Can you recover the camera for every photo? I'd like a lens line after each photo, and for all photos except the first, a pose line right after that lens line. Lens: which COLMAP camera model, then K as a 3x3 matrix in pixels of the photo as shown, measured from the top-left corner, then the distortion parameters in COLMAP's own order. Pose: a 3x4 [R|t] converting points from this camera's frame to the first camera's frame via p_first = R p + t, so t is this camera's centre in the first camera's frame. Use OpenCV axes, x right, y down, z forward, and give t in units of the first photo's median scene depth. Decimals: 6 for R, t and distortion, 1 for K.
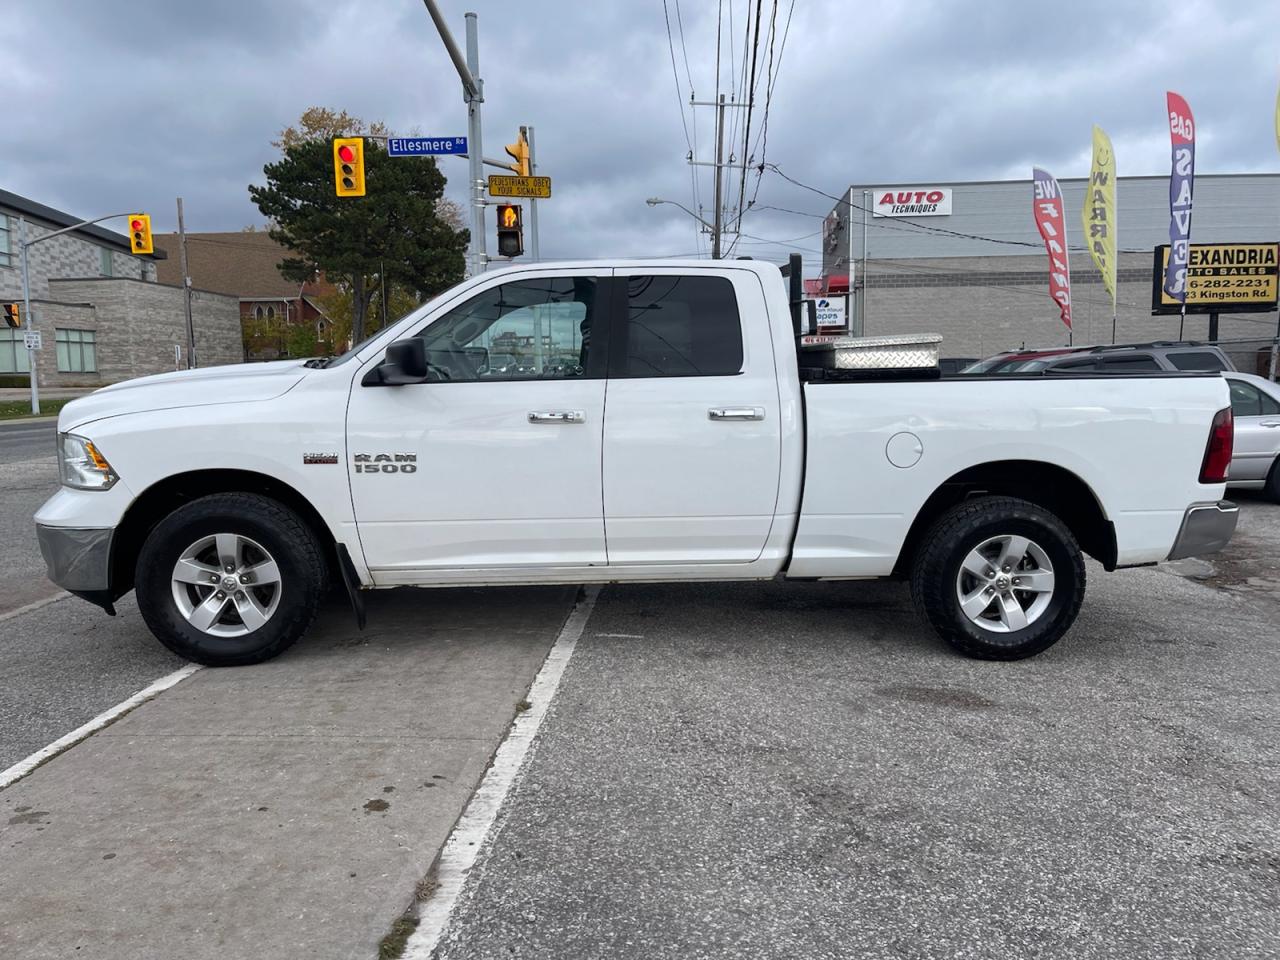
lens RADIAL K [[973.8, 0, 633.3], [0, 973.8, 483.8], [0, 0, 1]] dist [0.072001, -0.093853]
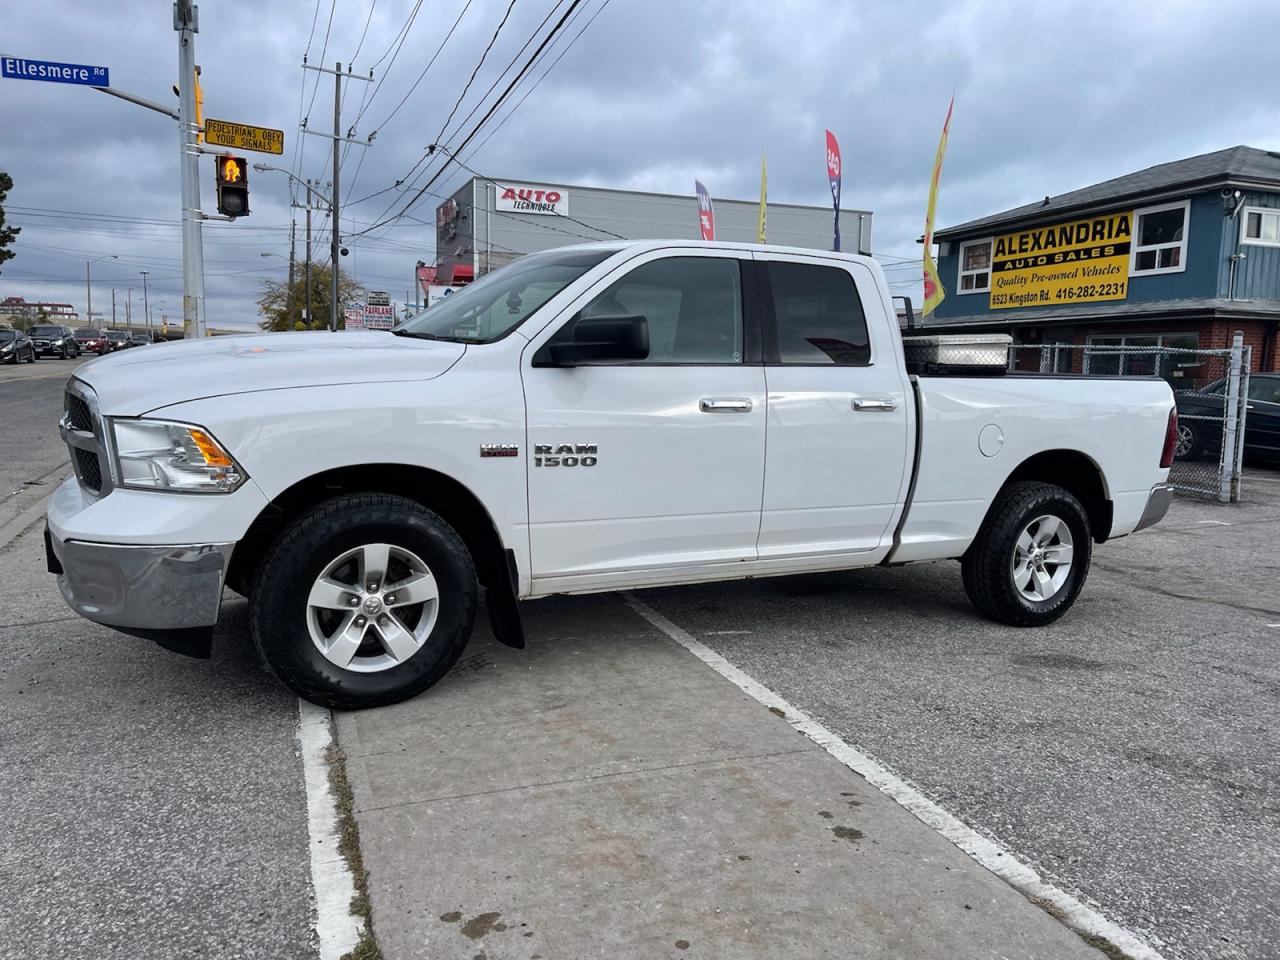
lens RADIAL K [[973.8, 0, 632.2], [0, 973.8, 485.1], [0, 0, 1]] dist [0.072001, -0.093853]
pose [[0.907039, -0.019005, 0.420617, -0.534143], [0.013978, 0.999789, 0.015031, -0.006553], [-0.420814, -0.007755, 0.907114, 0.172289]]
